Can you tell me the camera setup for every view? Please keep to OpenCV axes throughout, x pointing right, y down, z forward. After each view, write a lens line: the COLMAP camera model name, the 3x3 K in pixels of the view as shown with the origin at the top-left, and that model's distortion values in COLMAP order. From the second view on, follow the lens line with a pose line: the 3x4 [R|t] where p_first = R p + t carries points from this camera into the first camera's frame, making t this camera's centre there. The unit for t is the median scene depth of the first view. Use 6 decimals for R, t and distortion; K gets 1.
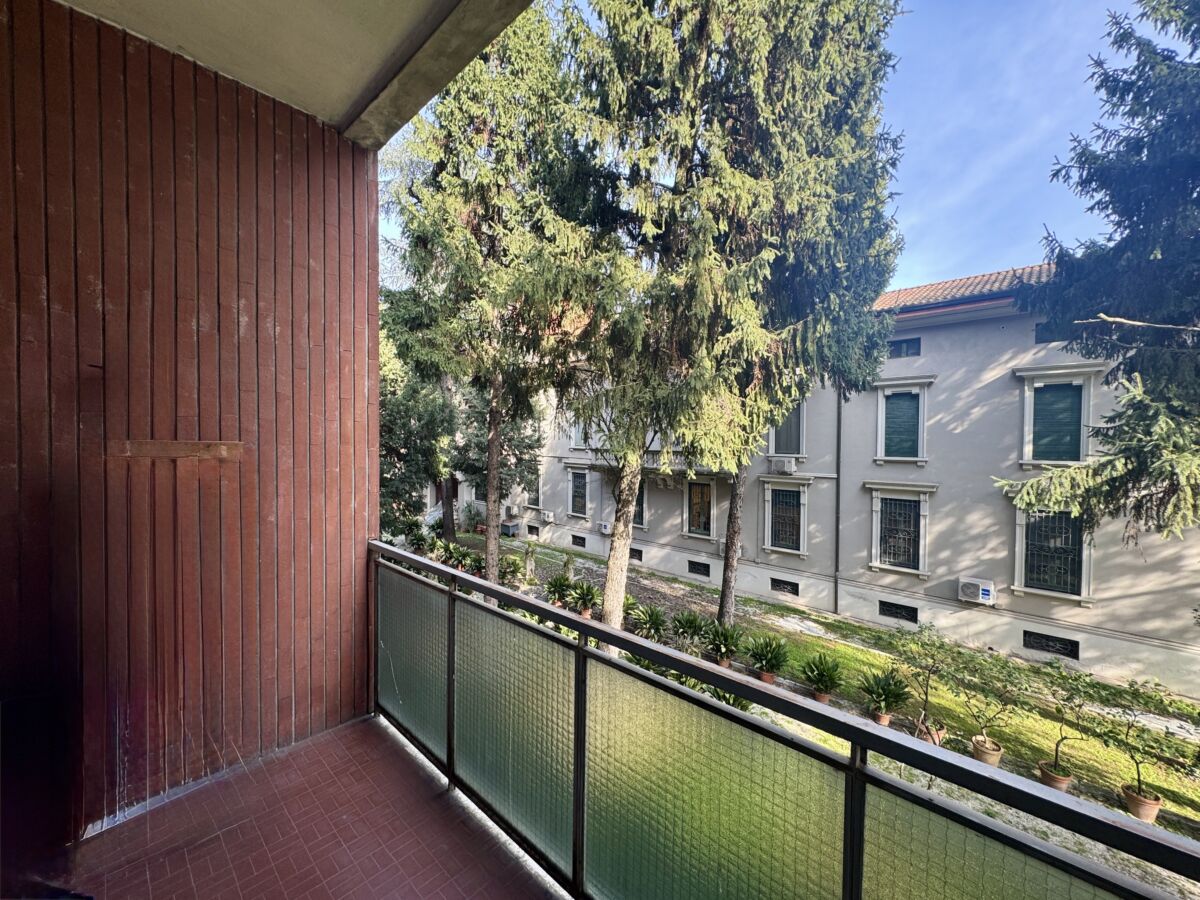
lens RADIAL K [[481.9, 0, 596.8], [0, 481.9, 449.2], [0, 0, 1]] dist [-0.001138, -0.000223]
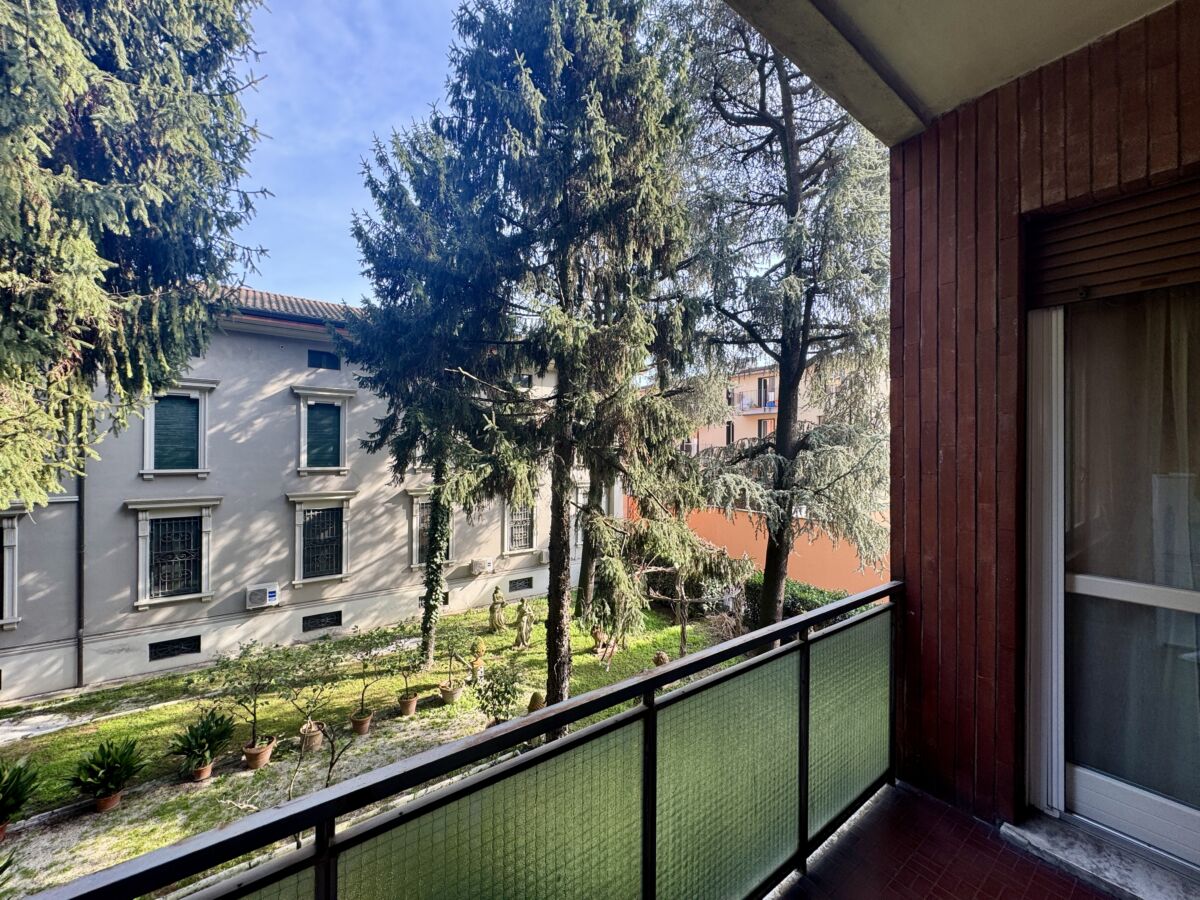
lens RADIAL K [[481.9, 0, 596.8], [0, 481.9, 449.2], [0, 0, 1]] dist [-0.001138, -0.000223]
pose [[0.162426, -0.000754, 0.986720, -0.113692], [0.015529, 0.999878, -0.001792, -0.007296], [-0.986598, 0.015614, 0.162418, 0.117543]]
